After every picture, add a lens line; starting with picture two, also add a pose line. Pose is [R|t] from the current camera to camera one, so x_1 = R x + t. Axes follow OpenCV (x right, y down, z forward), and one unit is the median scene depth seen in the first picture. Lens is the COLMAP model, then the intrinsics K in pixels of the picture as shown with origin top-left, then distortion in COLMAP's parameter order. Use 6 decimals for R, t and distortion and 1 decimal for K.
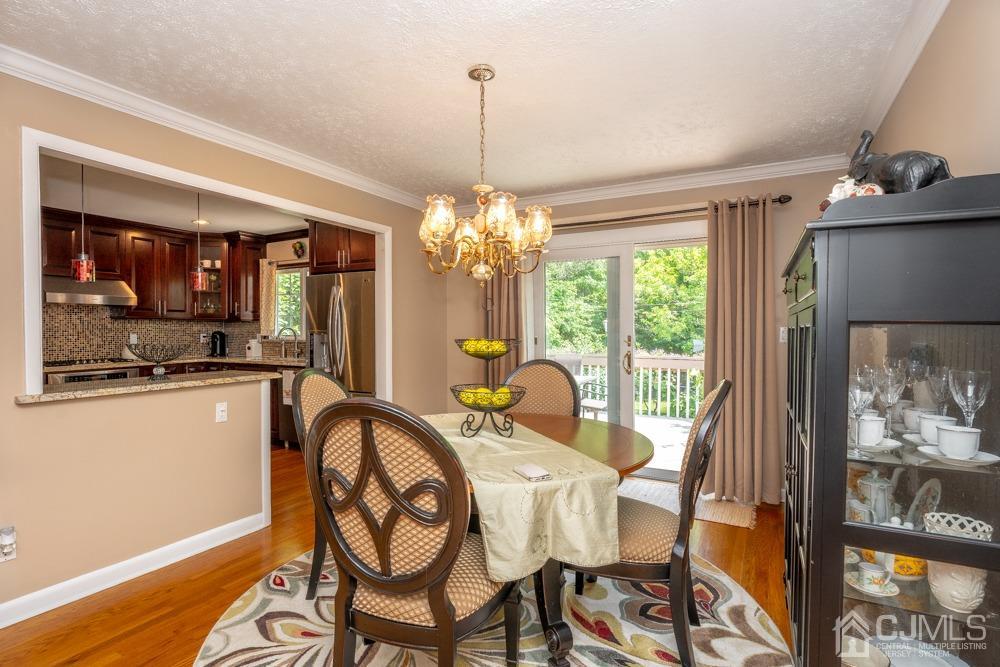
lens RADIAL K [[503.3, 0, 495.5], [0, 503.3, 332.7], [0, 0, 1]] dist [0.000256, 0.000173]
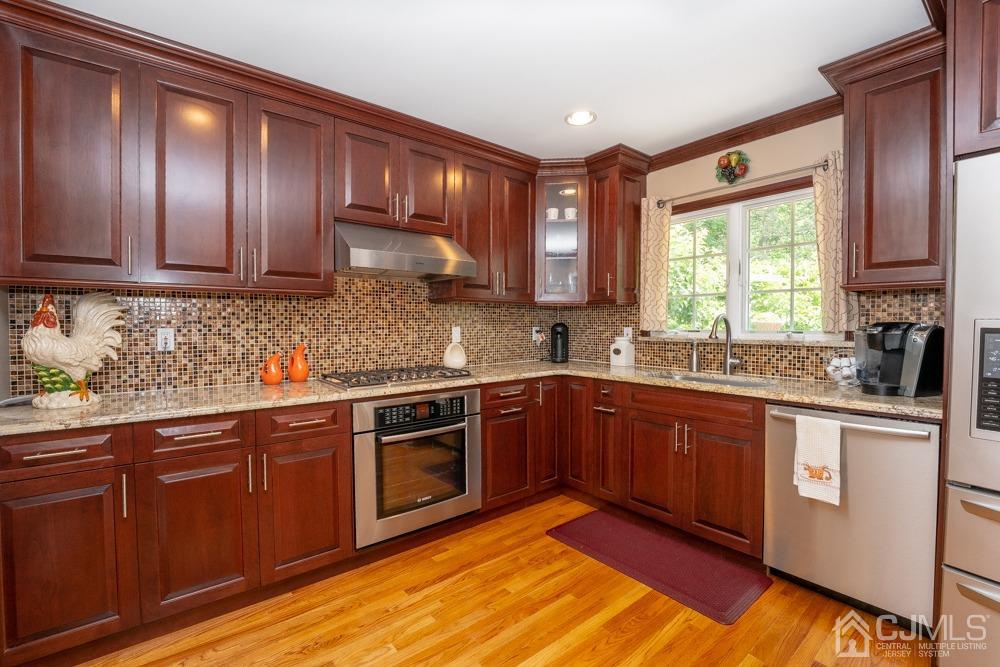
lens RADIAL K [[435.8, 0, 500.0], [0, 435.8, 334.4], [0, 0, 1]] dist [-0.020092, -0.000352]
pose [[0.928474, 0.010166, -0.371259, -0.435233], [-0.004193, 0.999849, 0.016893, 0.002328], [0.371374, -0.014128, 0.928376, 0.477829]]
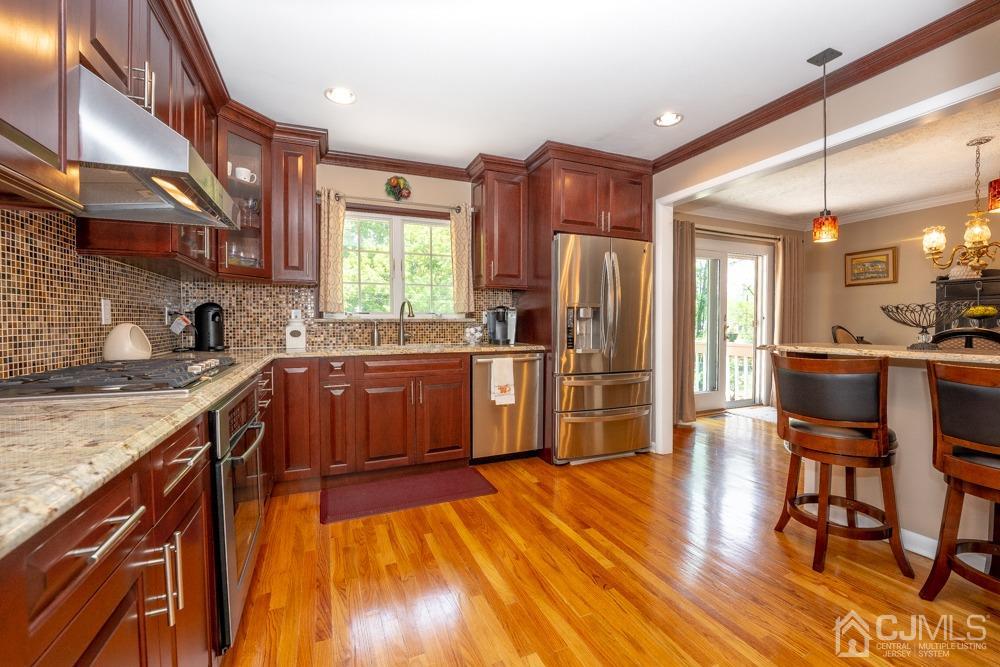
lens RADIAL K [[409.6, 0, 501.6], [0, 409.6, 333.8], [0, 0, 1]] dist [-0.020633, -0.000026]
pose [[0.609733, -0.020381, 0.792345, -0.732409], [0.007524, 0.999773, 0.019926, 0.023969], [-0.792571, -0.006188, 0.609748, 0.530831]]
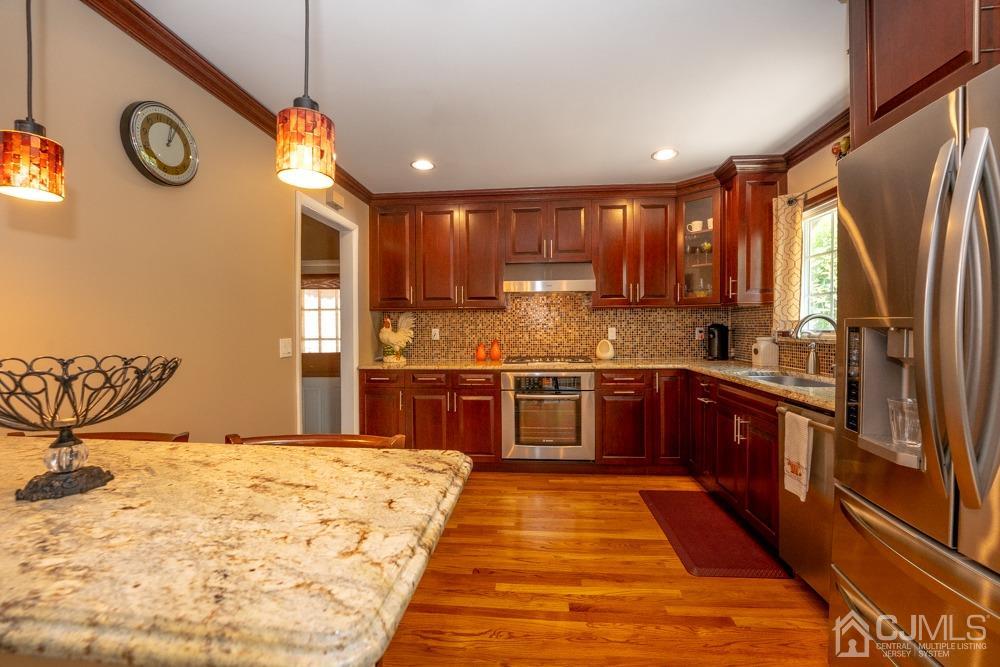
lens RADIAL K [[409.6, 0, 498.3], [0, 409.6, 332.0], [0, 0, 1]] dist [-0.020633, -0.000026]
pose [[0.404071, 0.012908, -0.914637, -0.169035], [-0.000893, 0.999906, 0.013717, 0.000973], [0.914727, -0.004726, 0.404044, 0.524426]]
